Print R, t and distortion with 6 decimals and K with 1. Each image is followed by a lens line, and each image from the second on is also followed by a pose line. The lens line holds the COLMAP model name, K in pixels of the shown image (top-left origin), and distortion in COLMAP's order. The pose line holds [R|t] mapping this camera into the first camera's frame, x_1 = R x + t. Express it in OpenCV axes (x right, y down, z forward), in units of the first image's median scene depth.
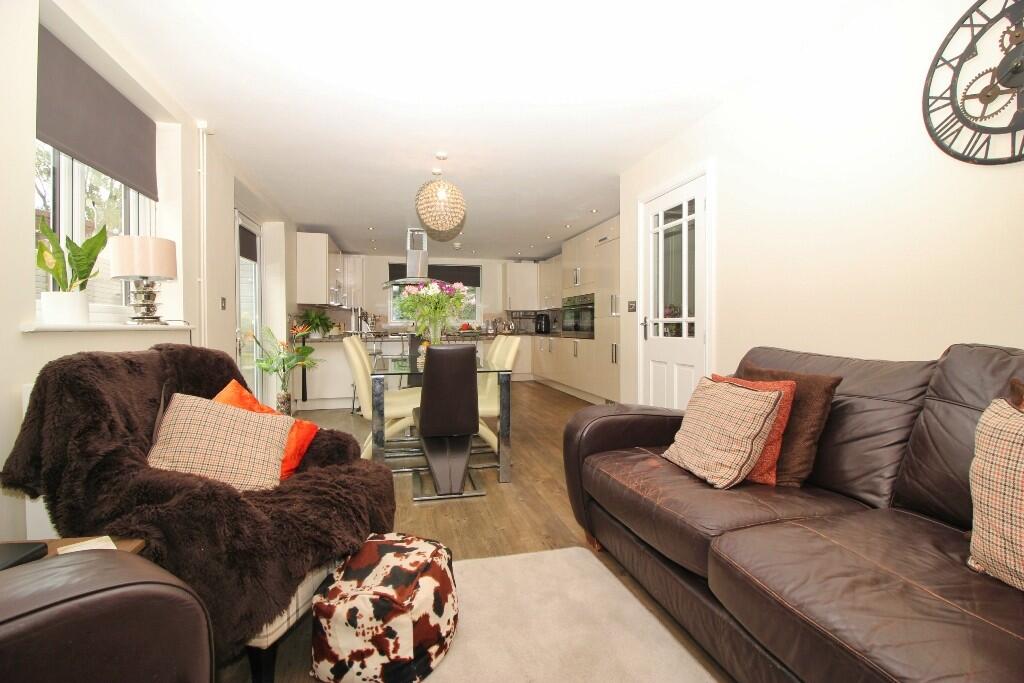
lens RADIAL K [[472.1, 0, 512.4], [0, 472.1, 332.3], [0, 0, 1]] dist [-0.002859, -0.000542]
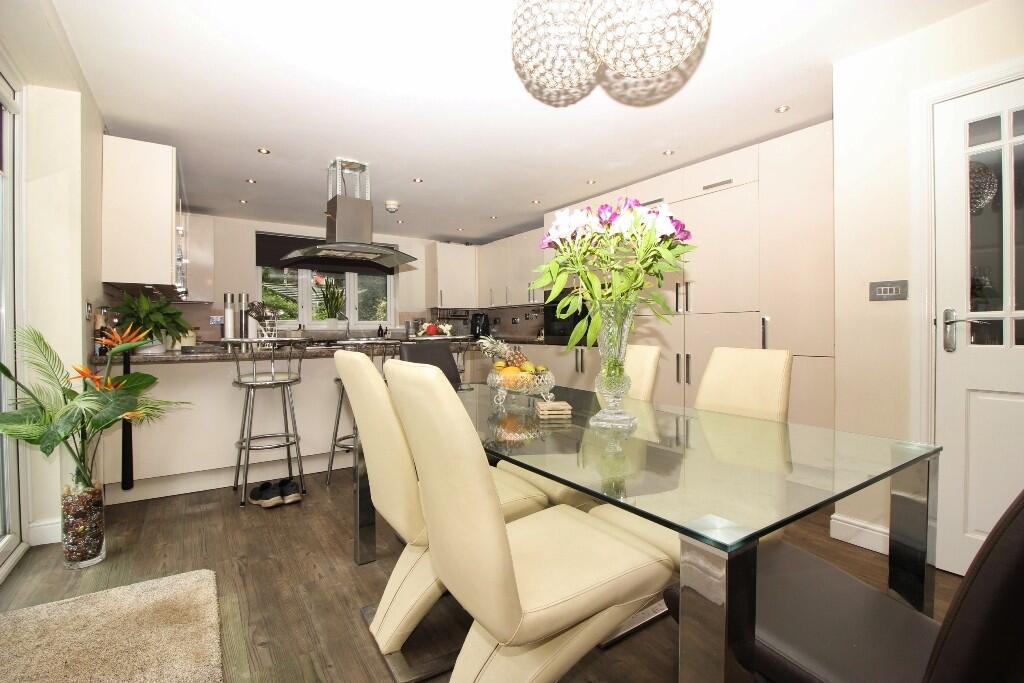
lens RADIAL K [[472.1, 0, 514.5], [0, 472.1, 333.7], [0, 0, 1]] dist [-0.002859, -0.000542]
pose [[0.936300, -0.007679, 0.351117, -0.244567], [0.008849, 0.999959, -0.001727, -0.004790], [-0.351090, 0.004724, 0.936330, 0.427285]]
